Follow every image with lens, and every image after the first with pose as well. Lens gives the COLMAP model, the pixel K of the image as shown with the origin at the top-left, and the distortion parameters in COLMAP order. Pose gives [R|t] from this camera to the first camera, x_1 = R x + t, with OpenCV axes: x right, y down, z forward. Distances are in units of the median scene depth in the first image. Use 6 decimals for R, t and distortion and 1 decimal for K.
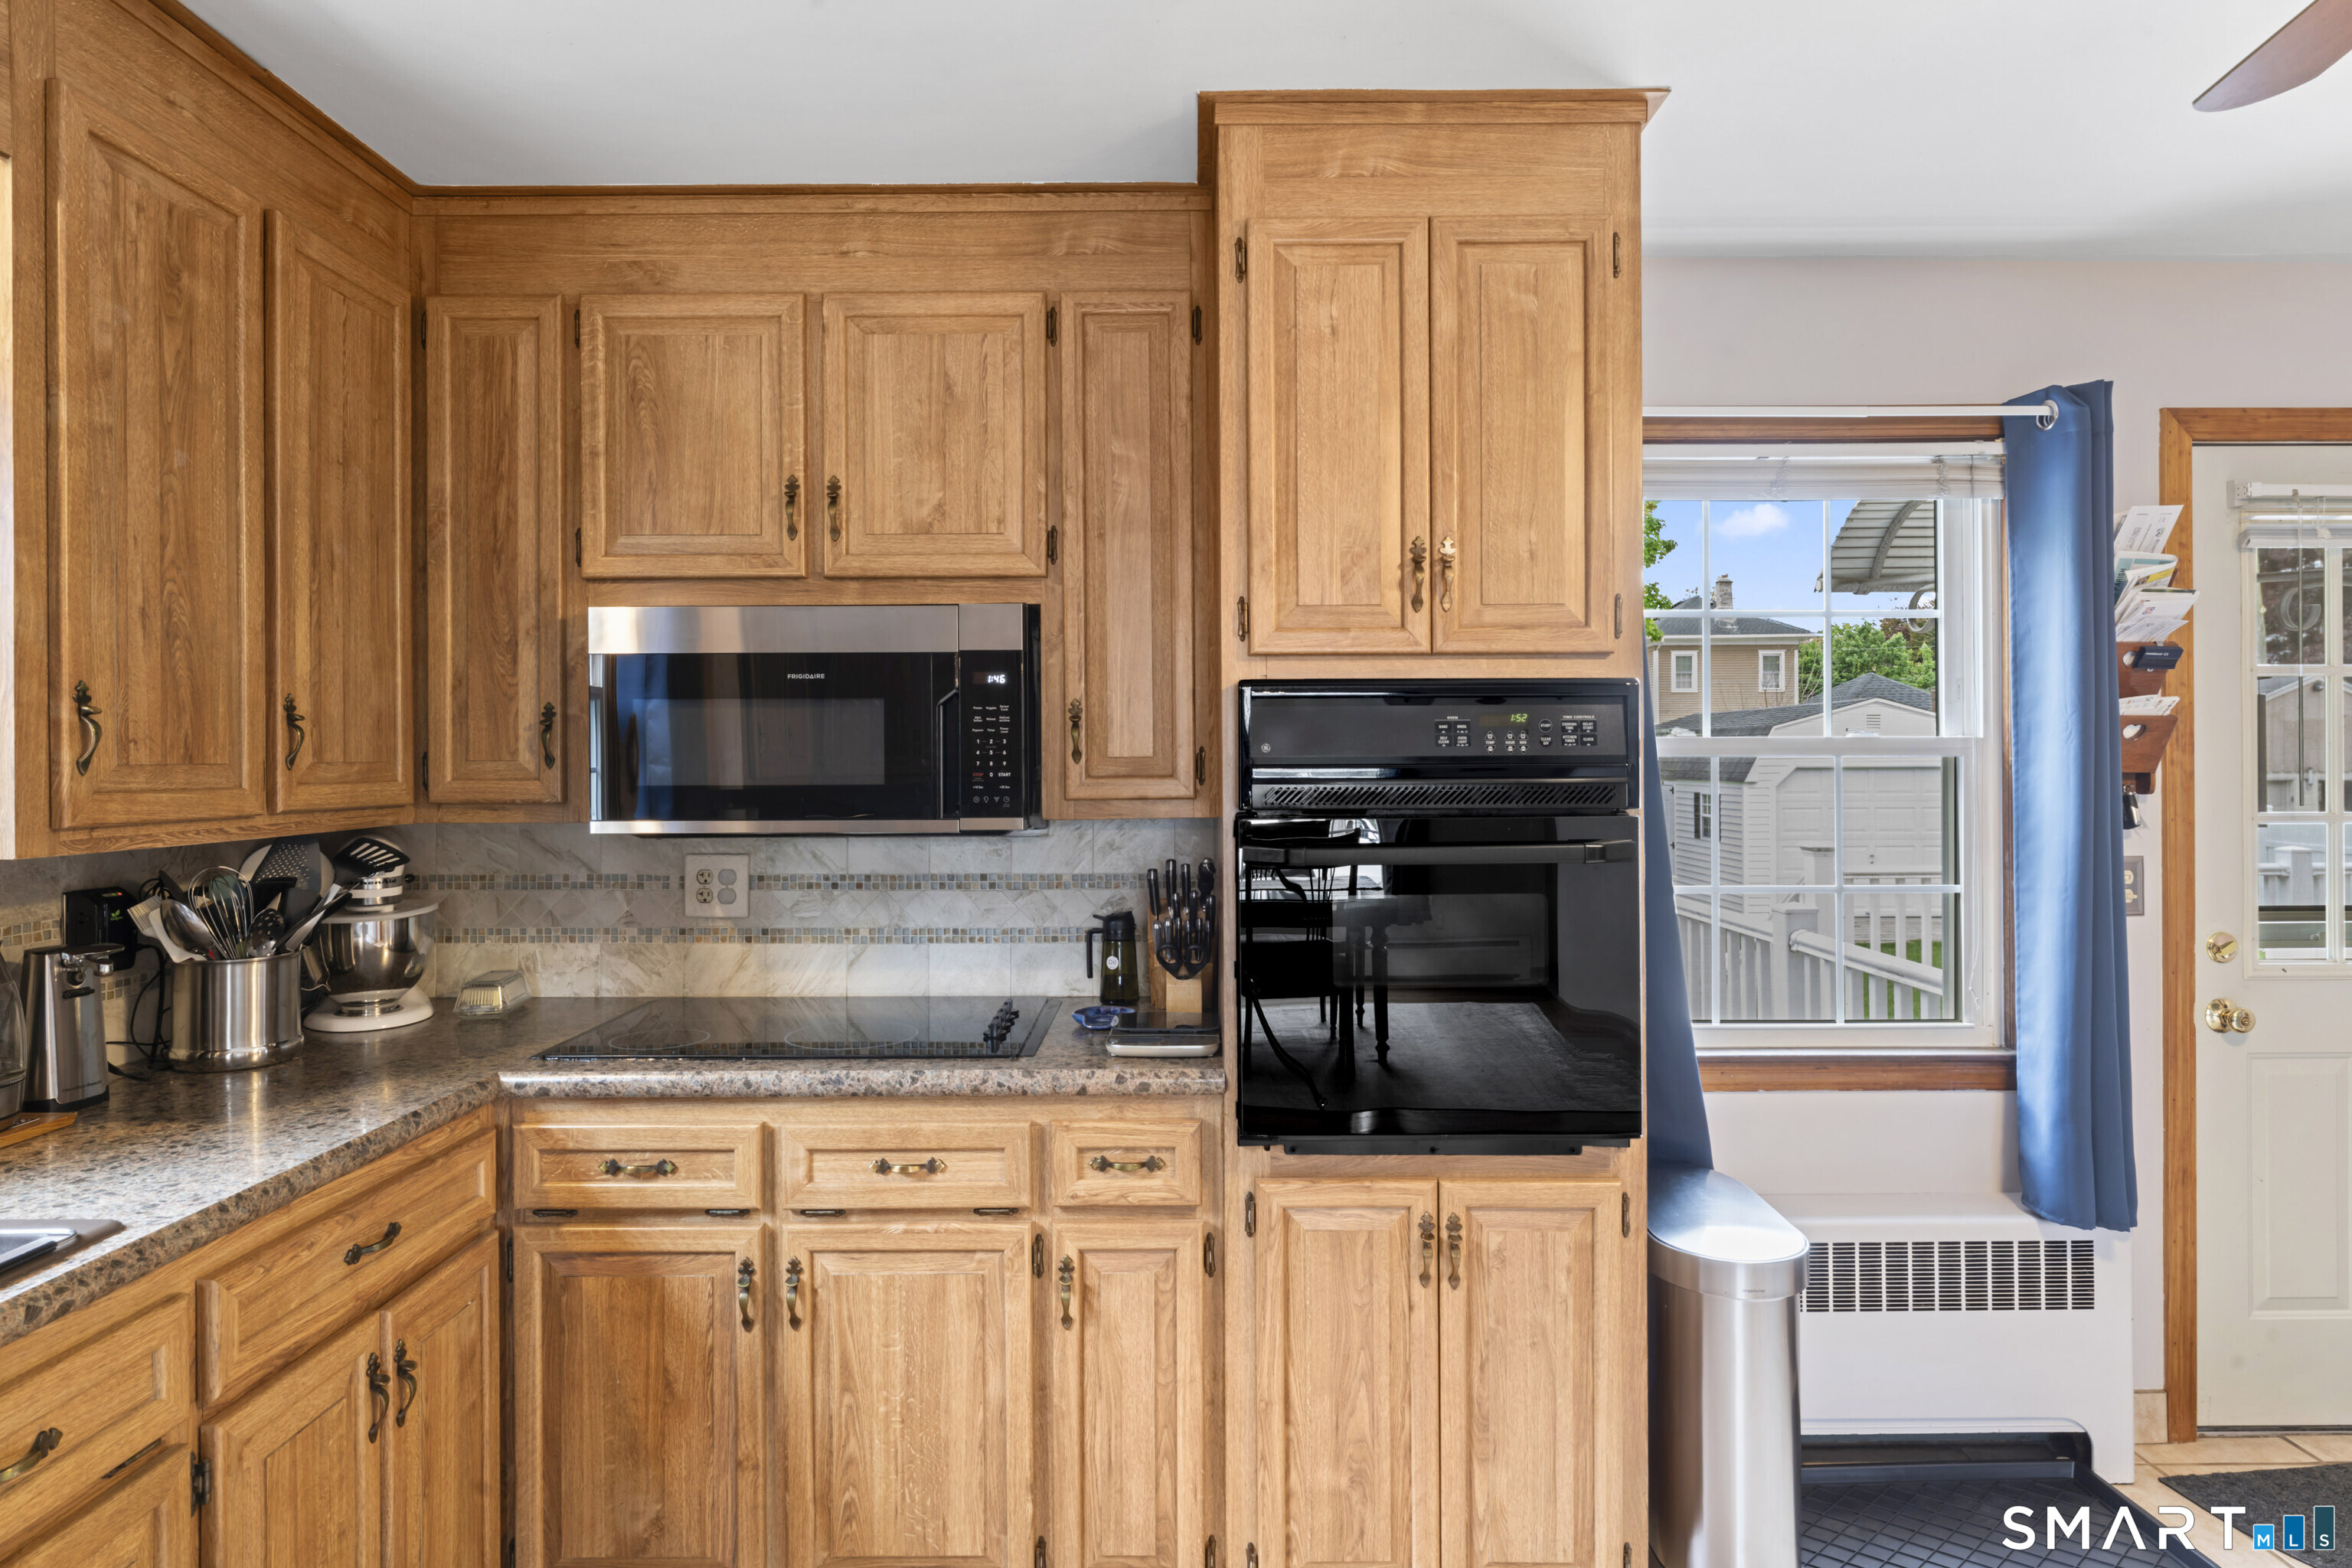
lens RADIAL K [[1314.7, 0, 1175.2], [0, 1314.7, 759.5], [0, 0, 1]] dist [0.000991, -0.000485]
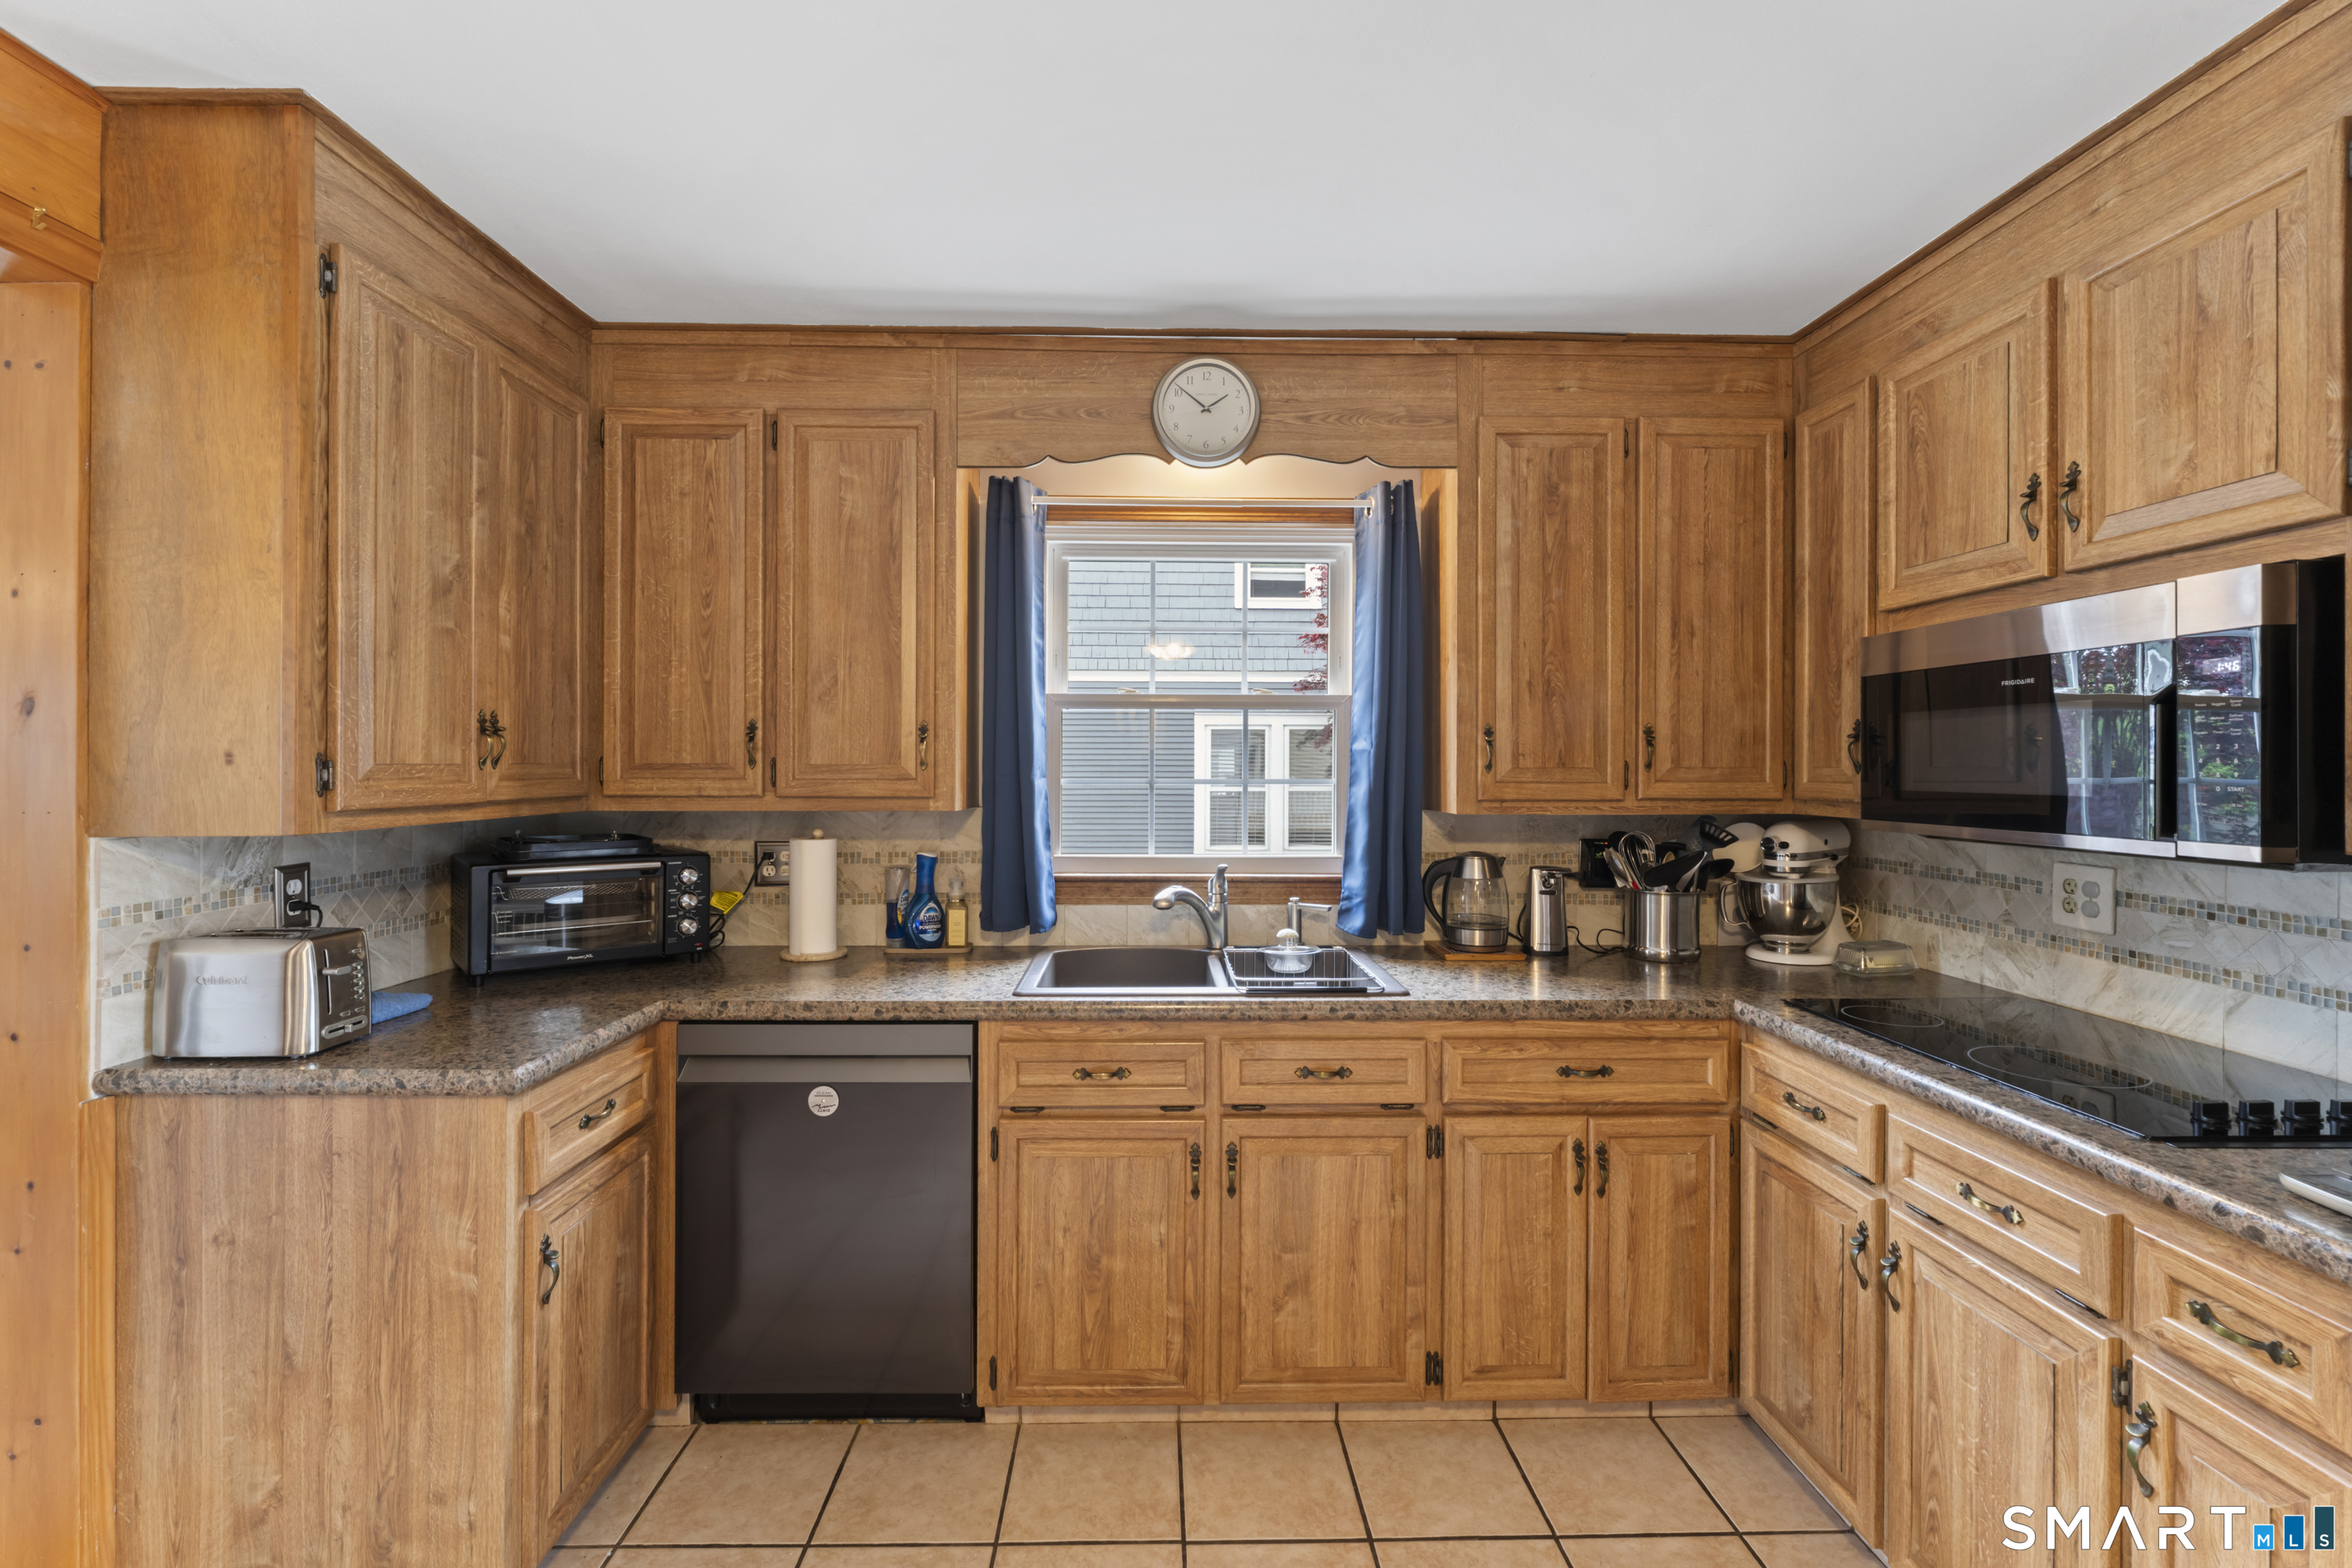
lens RADIAL K [[1017.7, 0, 1174.8], [0, 1017.7, 764.5], [0, 0, 1]] dist [-0.000314, 0.000168]
pose [[0.021862, 0.004148, -0.999752, 0.443274], [-0.003673, 0.999985, 0.004069, -0.003238], [0.999754, 0.003583, 0.021877, 0.353180]]
